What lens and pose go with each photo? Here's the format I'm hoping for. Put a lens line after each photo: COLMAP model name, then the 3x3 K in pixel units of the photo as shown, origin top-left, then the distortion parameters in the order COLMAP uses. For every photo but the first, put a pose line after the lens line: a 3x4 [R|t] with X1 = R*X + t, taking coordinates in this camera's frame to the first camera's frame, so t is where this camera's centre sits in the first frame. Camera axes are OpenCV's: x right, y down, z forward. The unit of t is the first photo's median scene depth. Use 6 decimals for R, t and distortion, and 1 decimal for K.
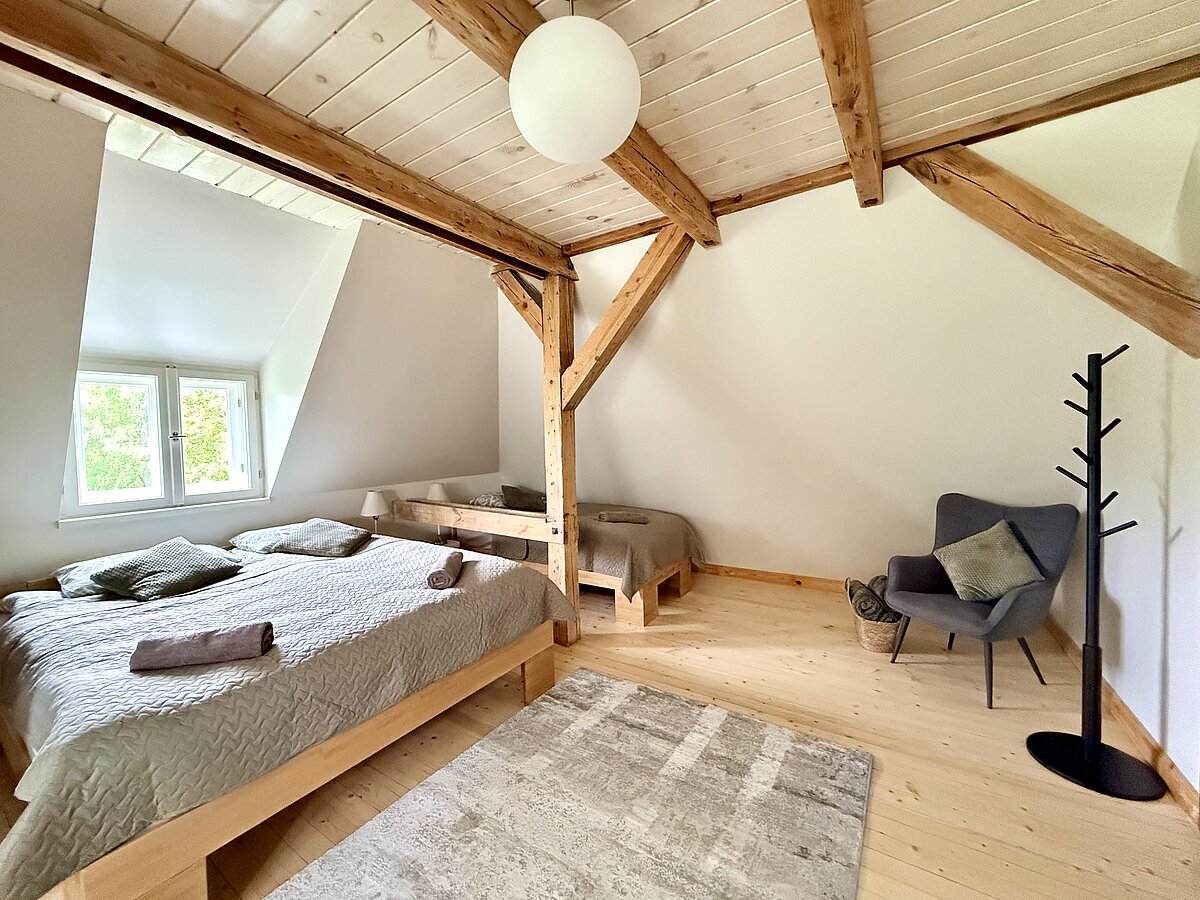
lens RADIAL K [[490.8, 0, 592.5], [0, 490.8, 450.6], [0, 0, 1]] dist [0.024290, 0.000102]
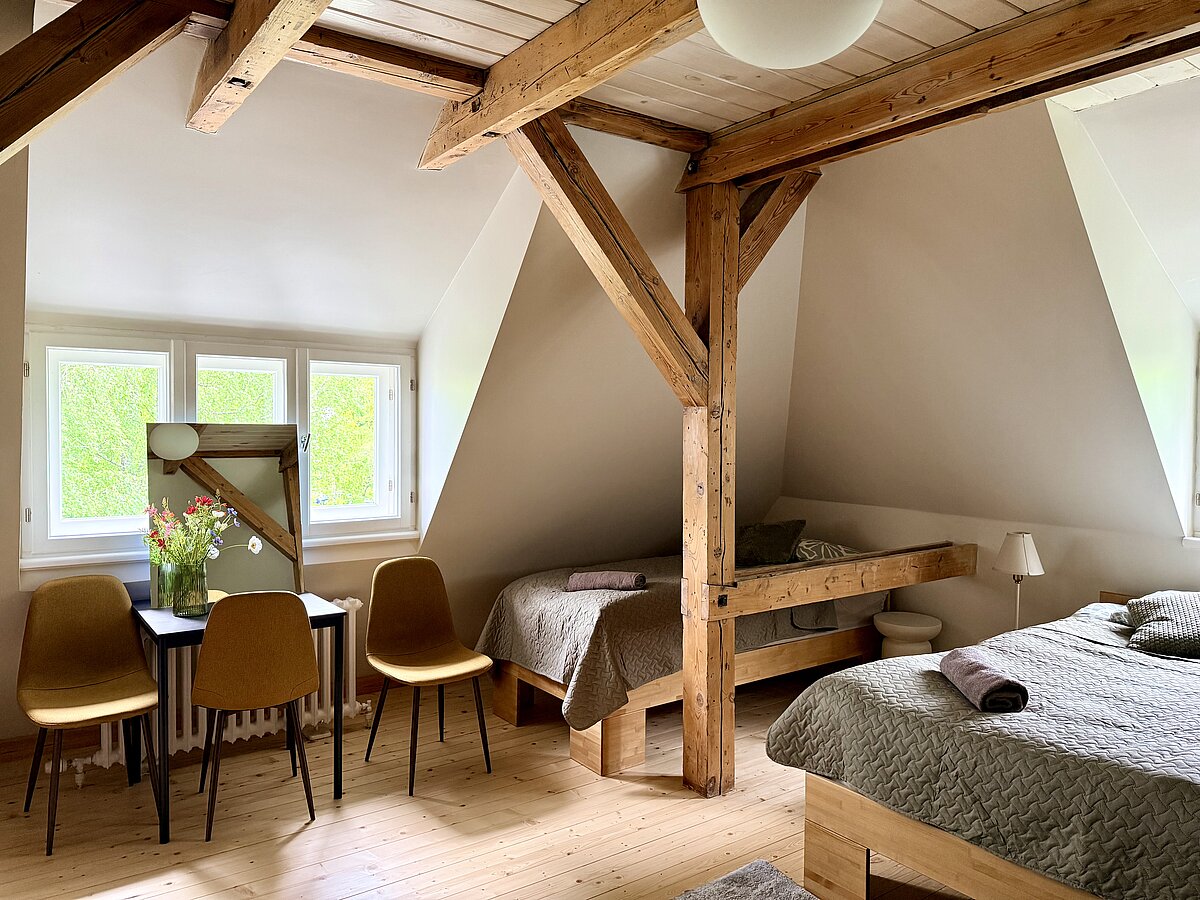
lens RADIAL K [[854.3, 0, 602.0], [0, 854.3, 449.4], [0, 0, 1]] dist [0.074810, -0.086324]
pose [[-0.341820, 0.045000, -0.938687, 0.847686], [-0.034750, 0.997565, 0.060476, -0.083418], [0.939123, 0.053292, -0.339424, 0.842982]]
